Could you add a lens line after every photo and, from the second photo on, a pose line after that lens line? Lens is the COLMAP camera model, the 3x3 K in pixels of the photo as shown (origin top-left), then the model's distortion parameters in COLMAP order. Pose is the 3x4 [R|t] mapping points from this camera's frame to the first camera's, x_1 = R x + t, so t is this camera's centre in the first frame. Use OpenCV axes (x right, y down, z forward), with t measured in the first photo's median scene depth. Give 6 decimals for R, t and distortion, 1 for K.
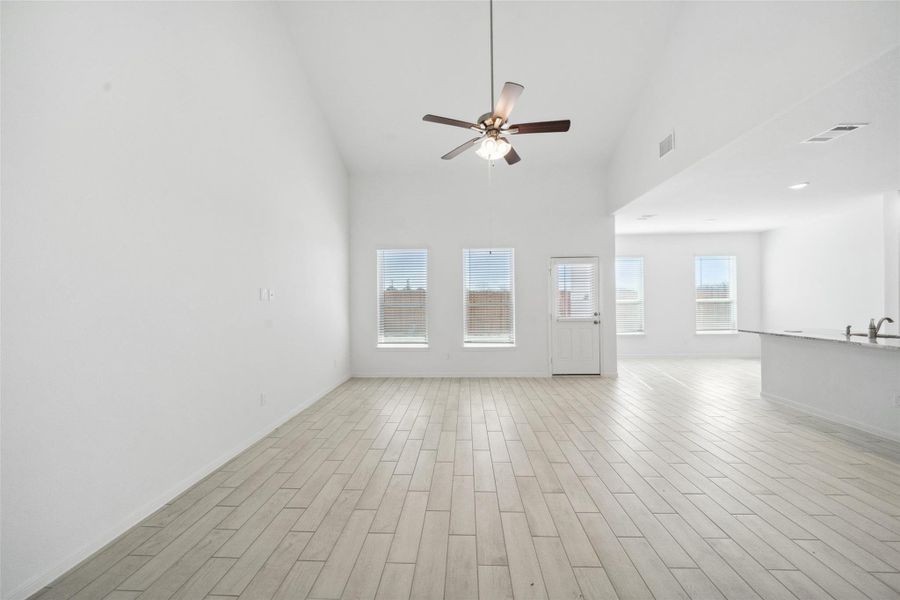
lens RADIAL K [[313.6, 0, 453.9], [0, 313.6, 297.3], [0, 0, 1]] dist [0.001763, 0.000192]
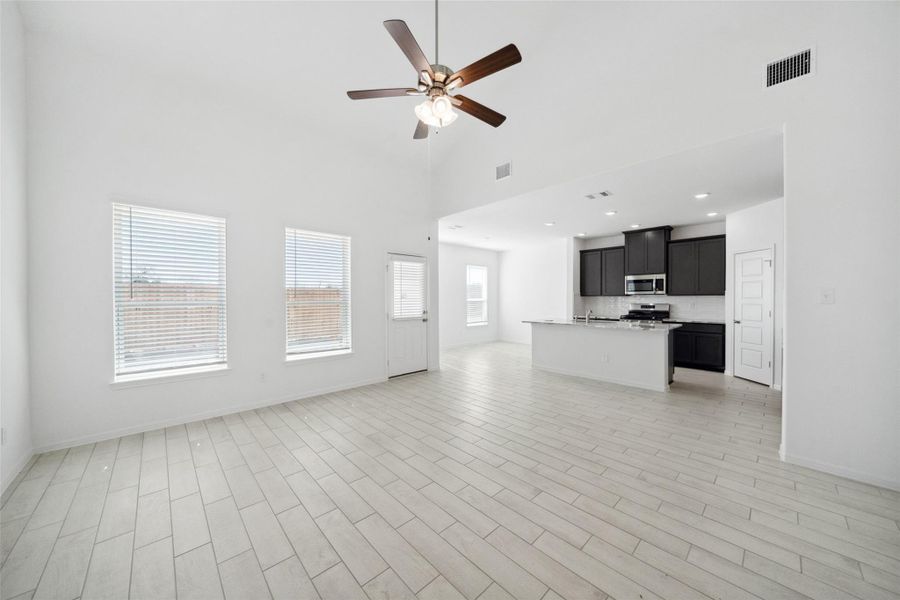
lens RADIAL K [[313.6, 0, 453.9], [0, 313.6, 297.3], [0, 0, 1]] dist [0.001763, 0.000192]
pose [[0.698736, 0.012045, 0.715278, -0.223136], [-0.012380, 0.999912, -0.004744, 0.007788], [-0.715273, -0.005541, 0.698823, 0.204625]]
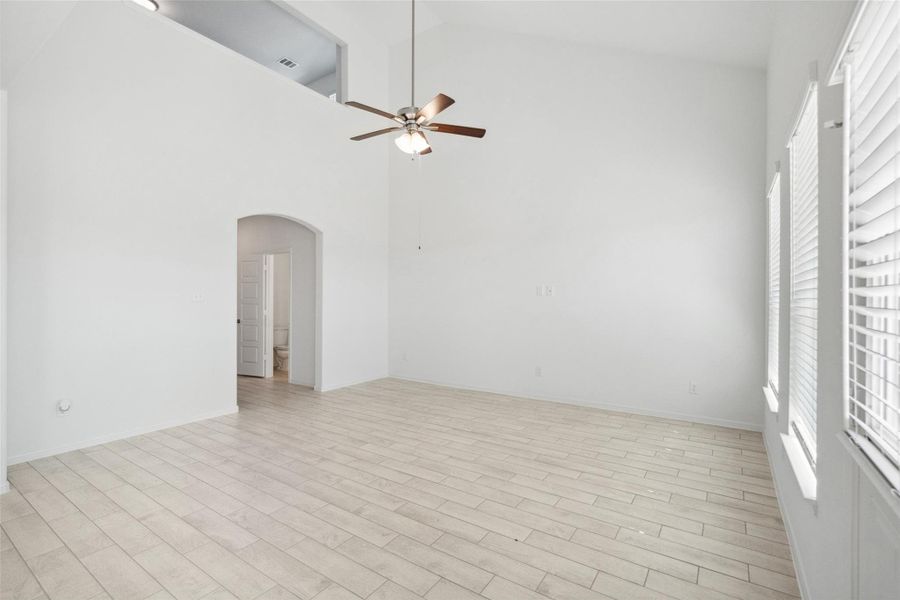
lens RADIAL K [[410.4, 0, 450.0], [0, 410.4, 300.0], [0, 0, 1]] dist [0.000561, 0.000114]
pose [[-0.536144, 0.013225, -0.844023, 0.592214], [0.009344, 0.999909, 0.009732, 0.003887], [0.844075, -0.002669, -0.536219, 0.924599]]
